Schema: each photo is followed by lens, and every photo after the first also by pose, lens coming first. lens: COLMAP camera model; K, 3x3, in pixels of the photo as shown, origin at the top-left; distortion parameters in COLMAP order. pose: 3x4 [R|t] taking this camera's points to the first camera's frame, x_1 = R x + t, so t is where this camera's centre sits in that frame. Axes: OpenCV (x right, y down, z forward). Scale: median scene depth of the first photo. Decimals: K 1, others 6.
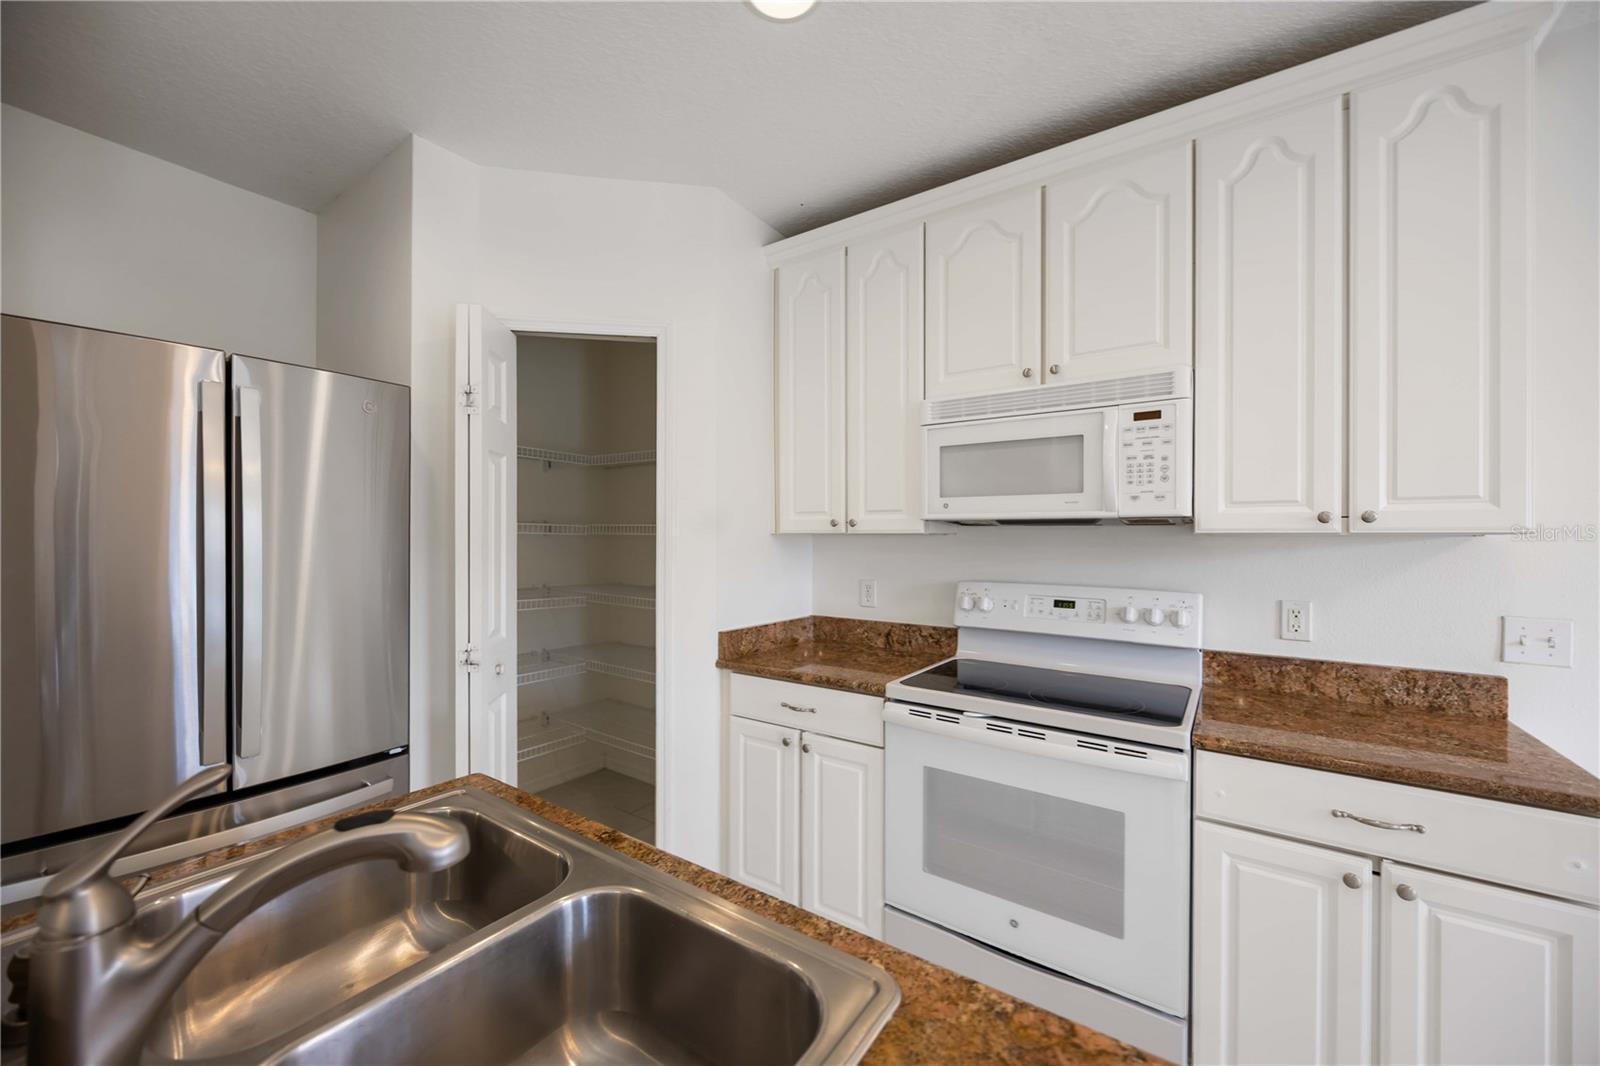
lens RADIAL K [[609.4, 0, 786.3], [0, 609.4, 540.8], [0, 0, 1]] dist [-0.000074, -0.000471]
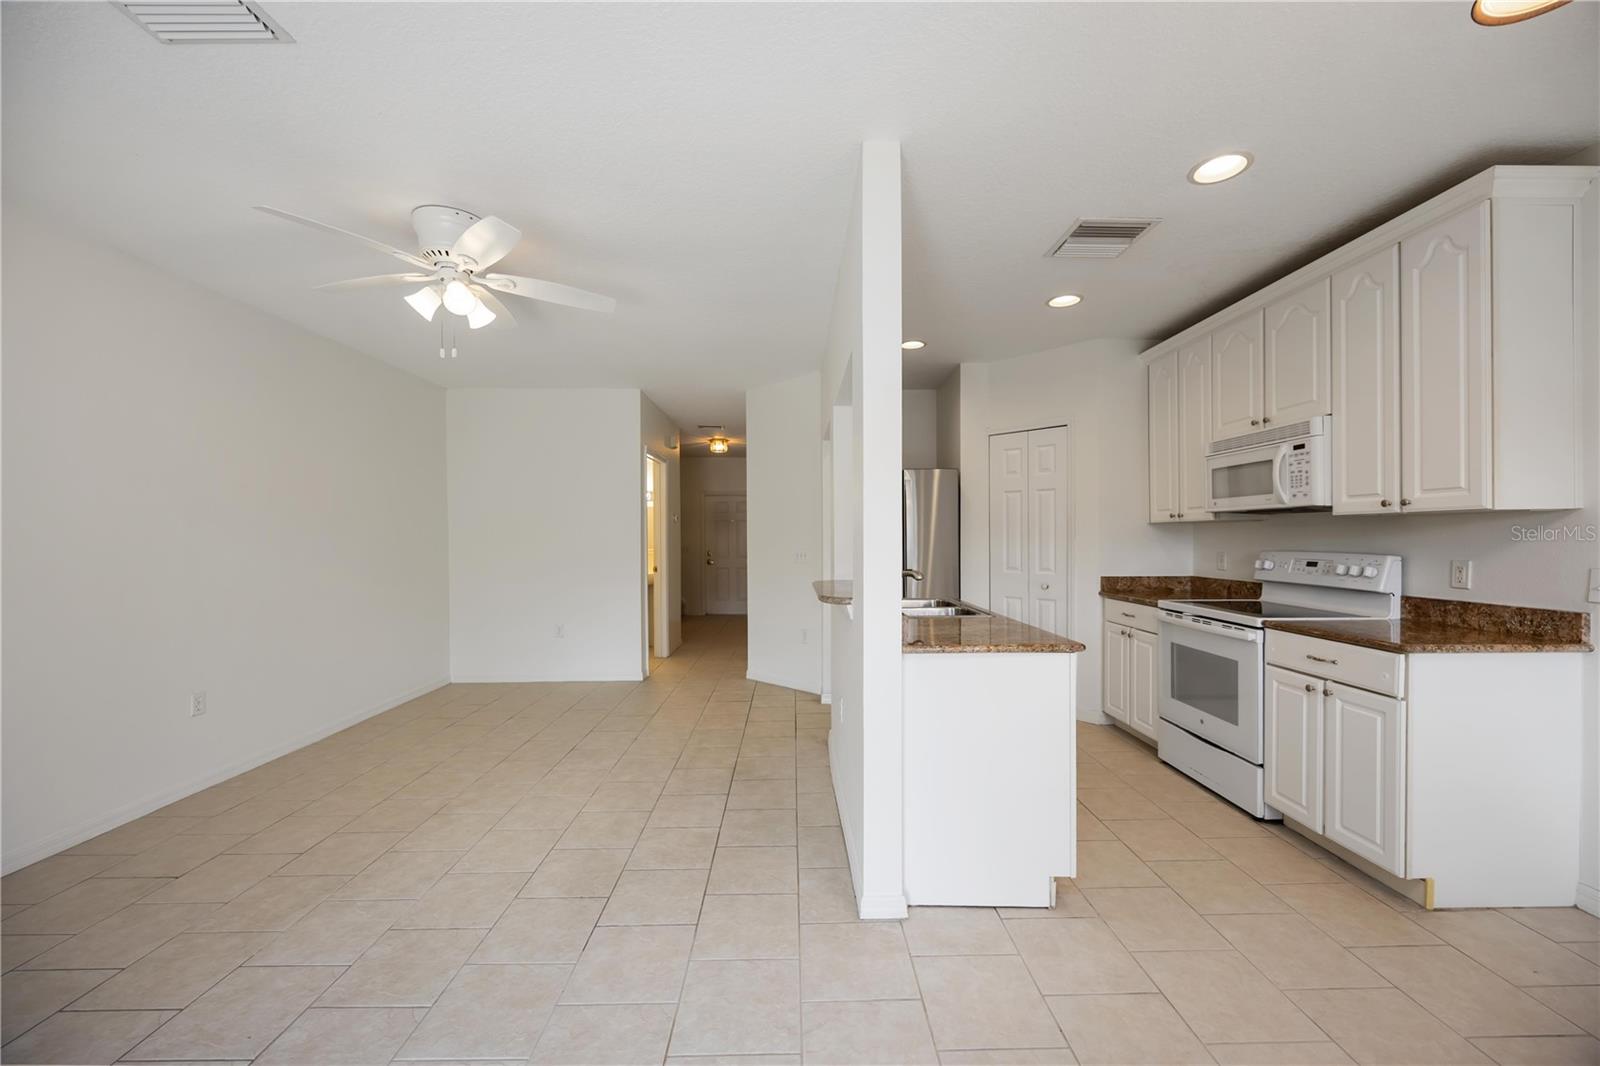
lens RADIAL K [[609.4, 0, 806.6], [0, 609.4, 545.0], [0, 0, 1]] dist [-0.000074, -0.000471]
pose [[0.594325, 0.000260, -0.804225, 1.093662], [0.008702, 0.999939, 0.006753, 0.041848], [0.804178, -0.011012, 0.594286, -1.065750]]
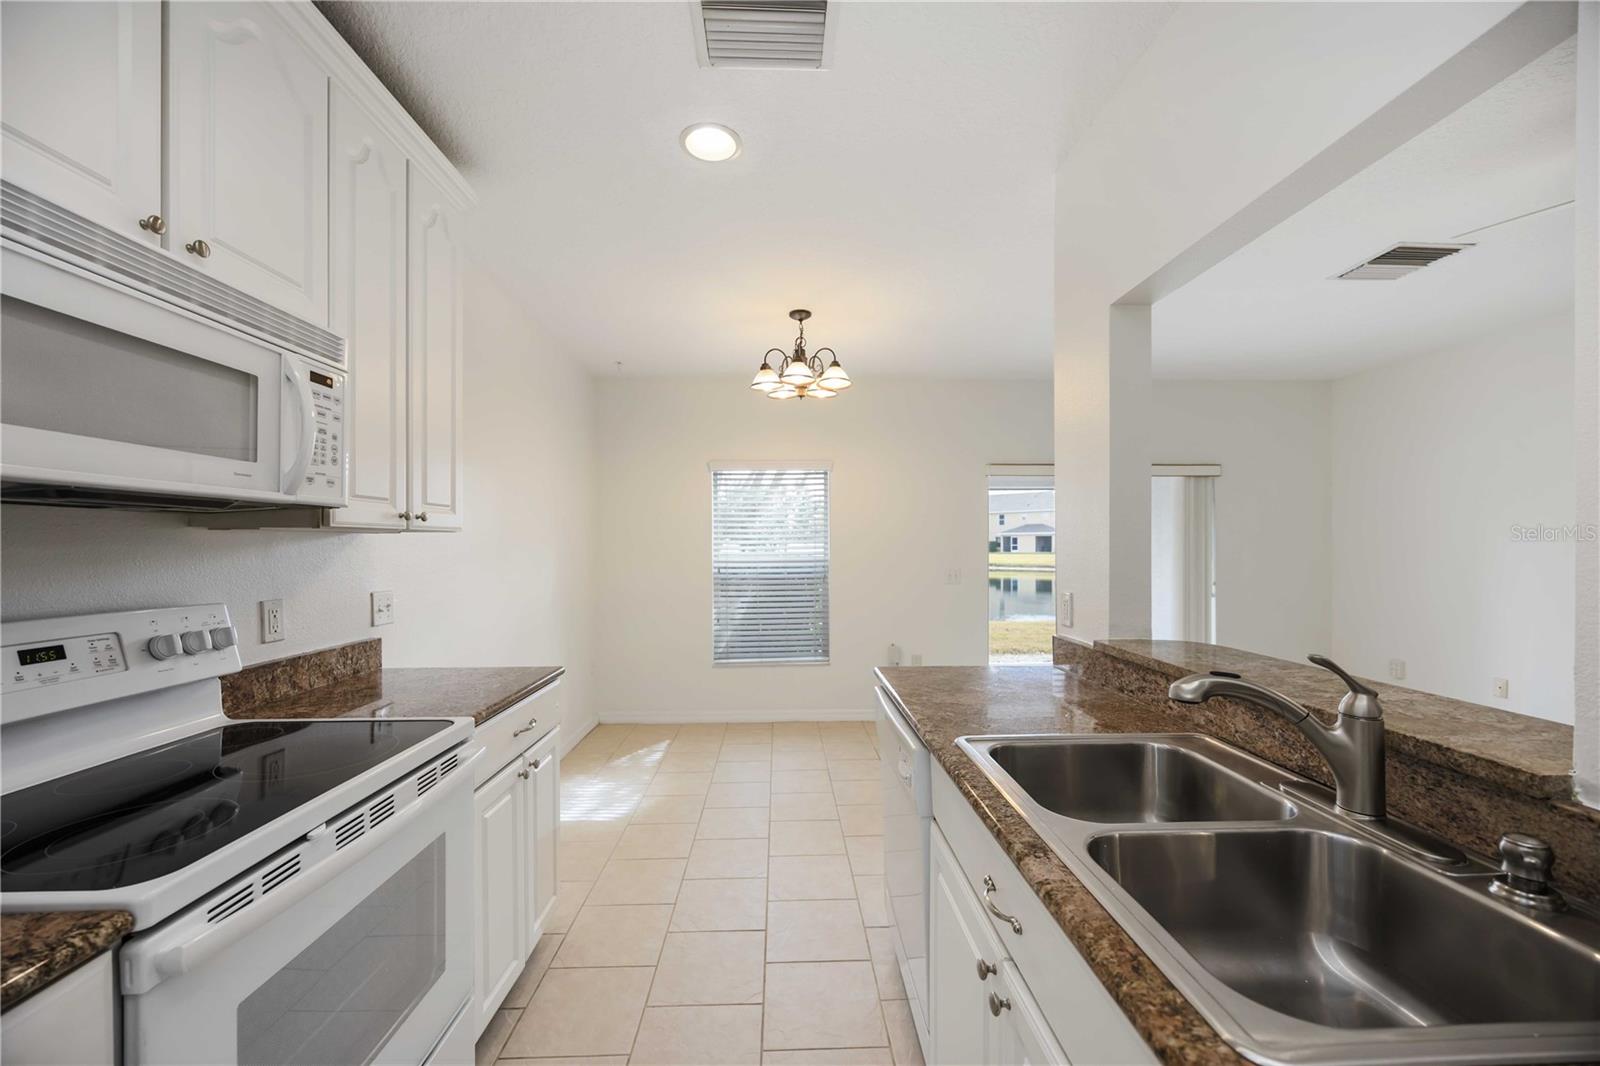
lens RADIAL K [[609.4, 0, 807.5], [0, 609.4, 547.8], [0, 0, 1]] dist [-0.000074, -0.000471]
pose [[-0.613827, -0.010108, 0.789376, -0.422057], [0.000127, 0.999917, 0.012903, 0.006318], [-0.789440, 0.008020, -0.613775, 0.947493]]
